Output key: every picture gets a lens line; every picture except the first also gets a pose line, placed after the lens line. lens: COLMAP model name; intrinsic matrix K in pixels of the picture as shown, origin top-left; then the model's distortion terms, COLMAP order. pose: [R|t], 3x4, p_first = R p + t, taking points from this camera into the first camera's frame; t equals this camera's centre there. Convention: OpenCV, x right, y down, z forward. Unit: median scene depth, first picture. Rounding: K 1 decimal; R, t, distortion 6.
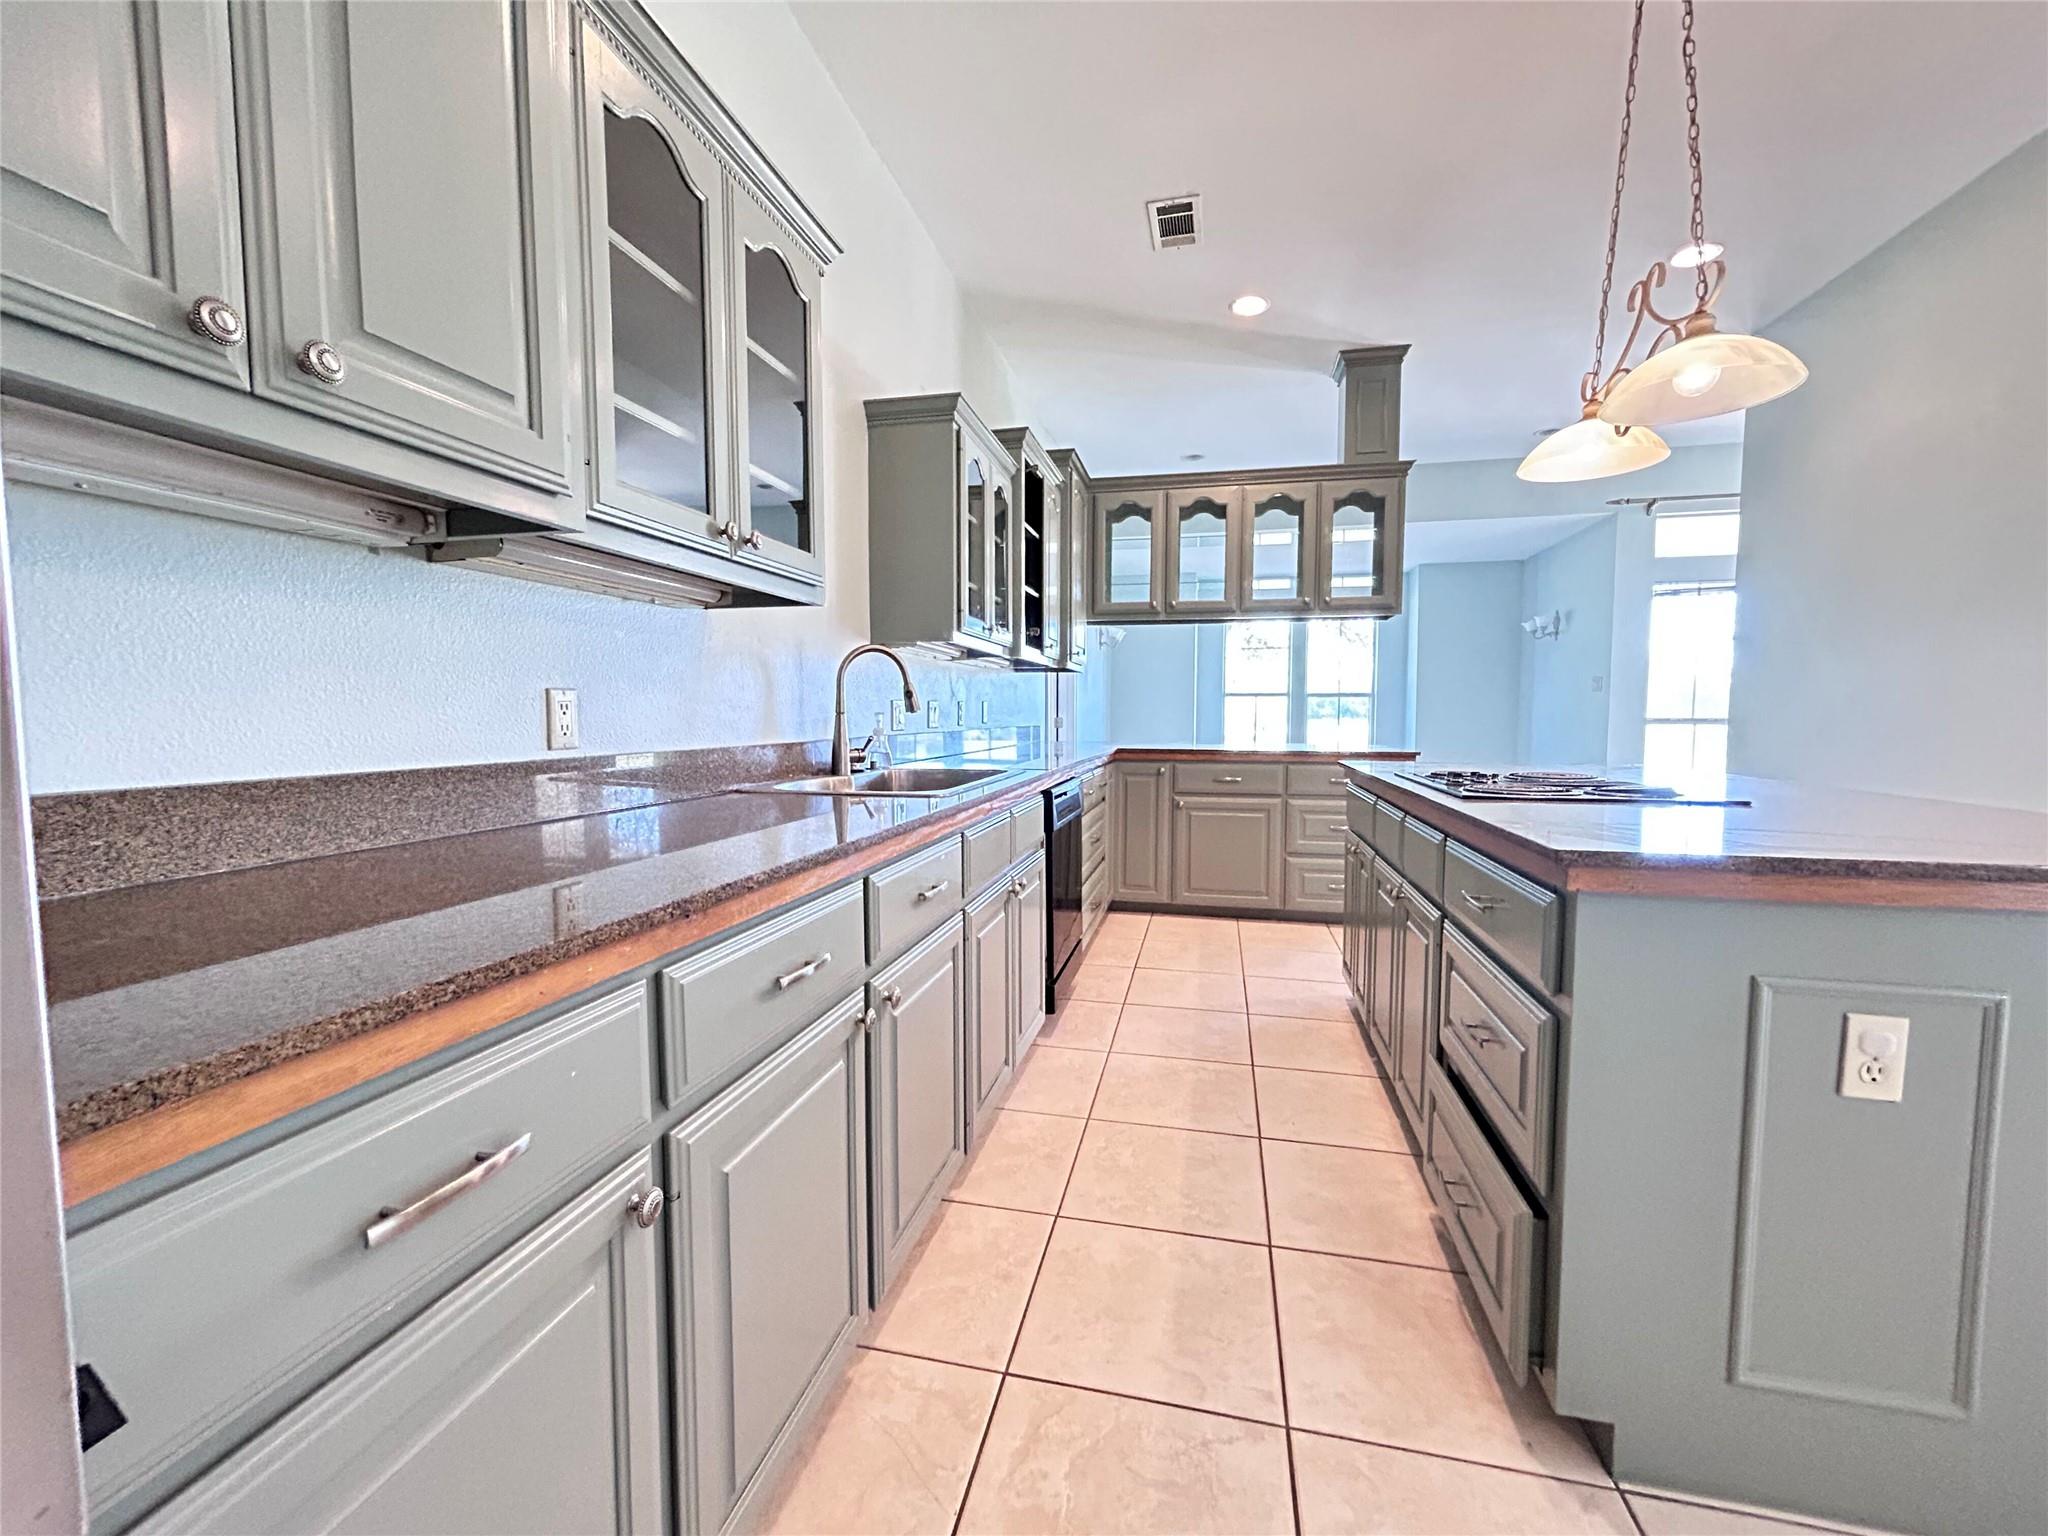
lens RADIAL K [[827.5, 0, 1024.0], [0, 827.5, 768.0], [0, 0, 1]] dist [-0.001916, -0.000130]
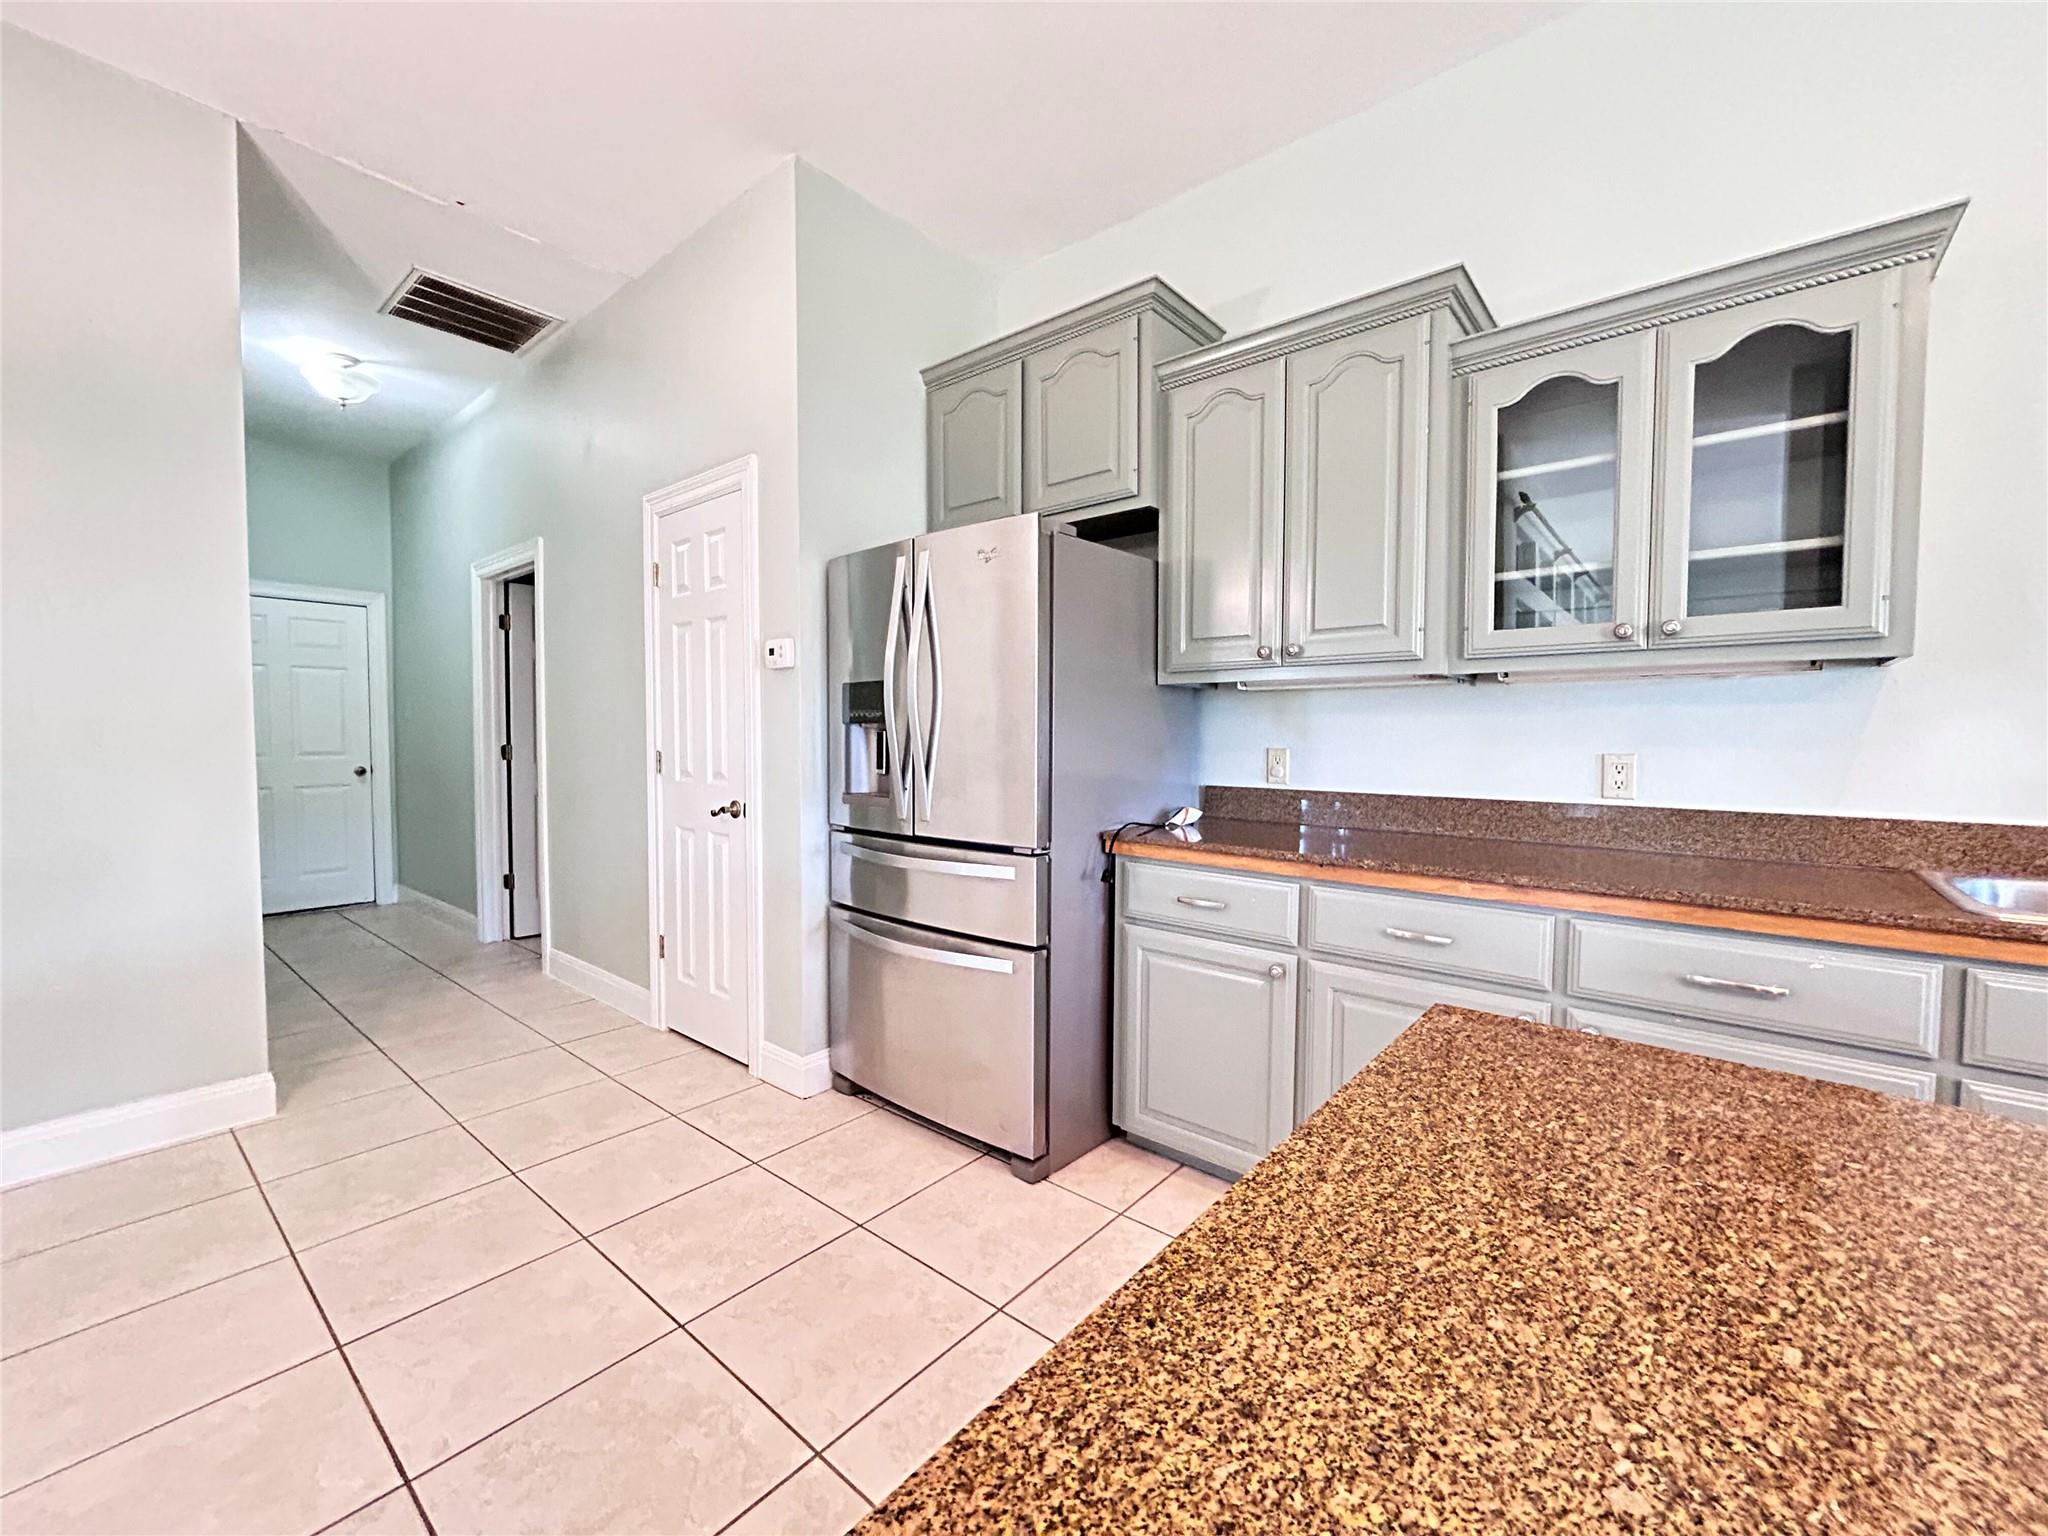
lens RADIAL K [[827.5, 0, 1024.0], [0, 827.5, 768.0], [0, 0, 1]] dist [-0.001916, -0.000130]
pose [[-0.455432, 0.035383, -0.889567, 1.434493], [-0.059999, 0.995718, 0.070323, -0.141836], [0.888246, 0.085401, -0.451359, 0.966103]]
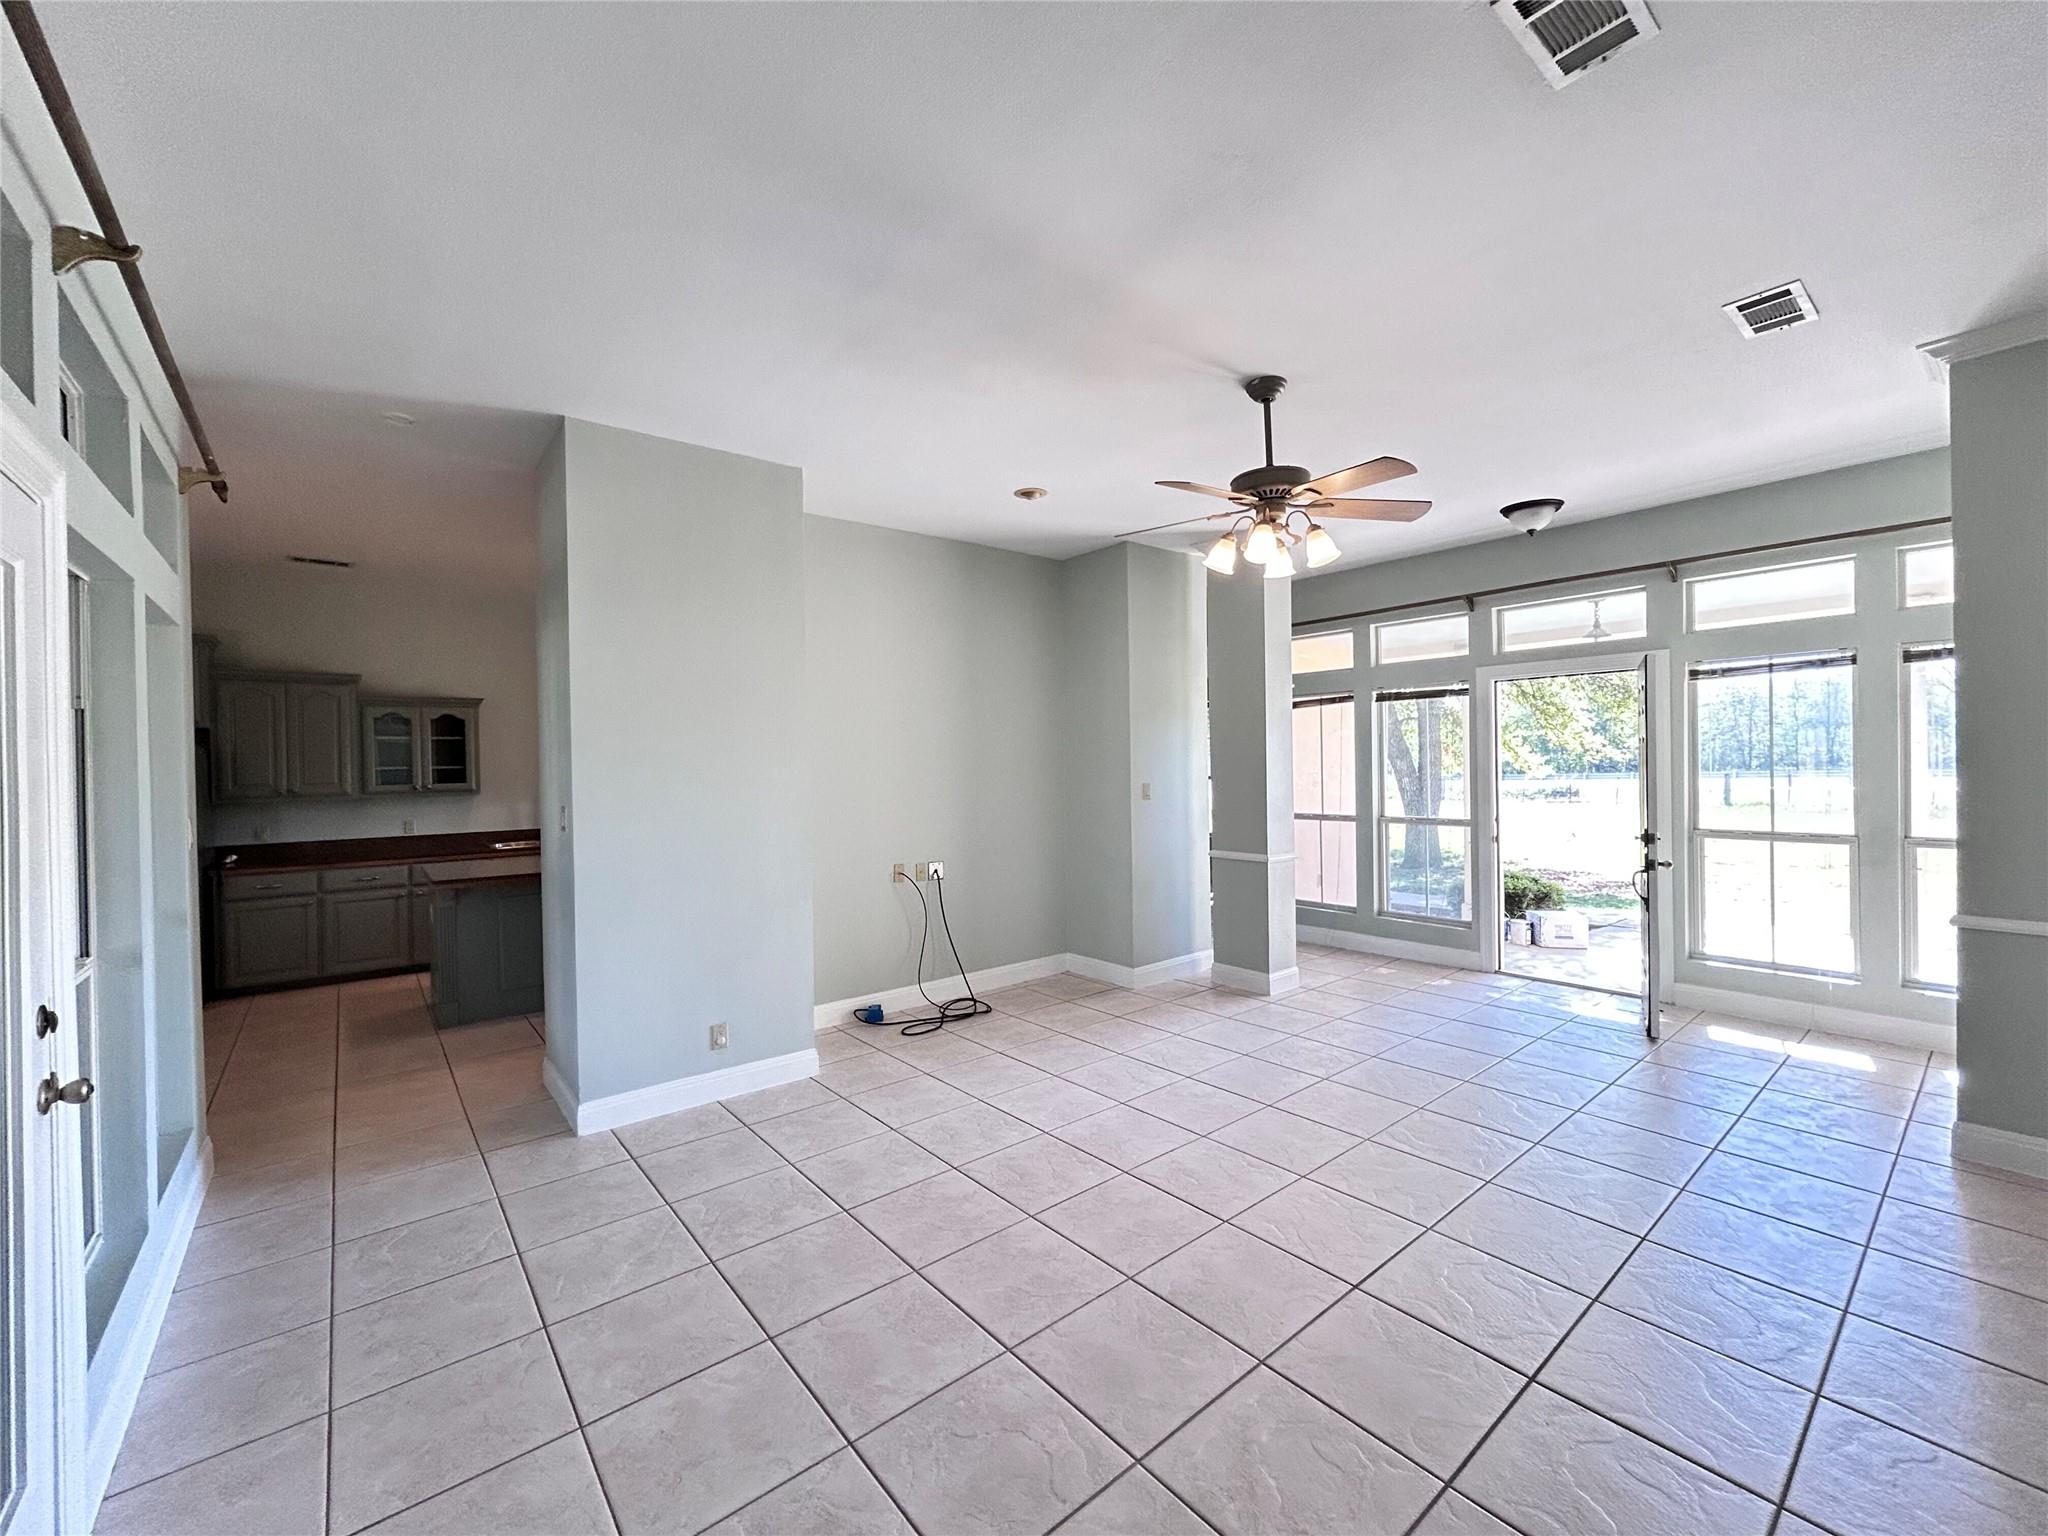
lens RADIAL K [[827.5, 0, 1024.0], [0, 827.5, 768.0], [0, 0, 1]] dist [-0.001916, -0.000130]
pose [[0.800818, -0.008408, -0.598849, 6.163911], [-0.026078, 0.998464, -0.048891, -0.318697], [0.598340, 0.054769, 0.799368, -0.760949]]
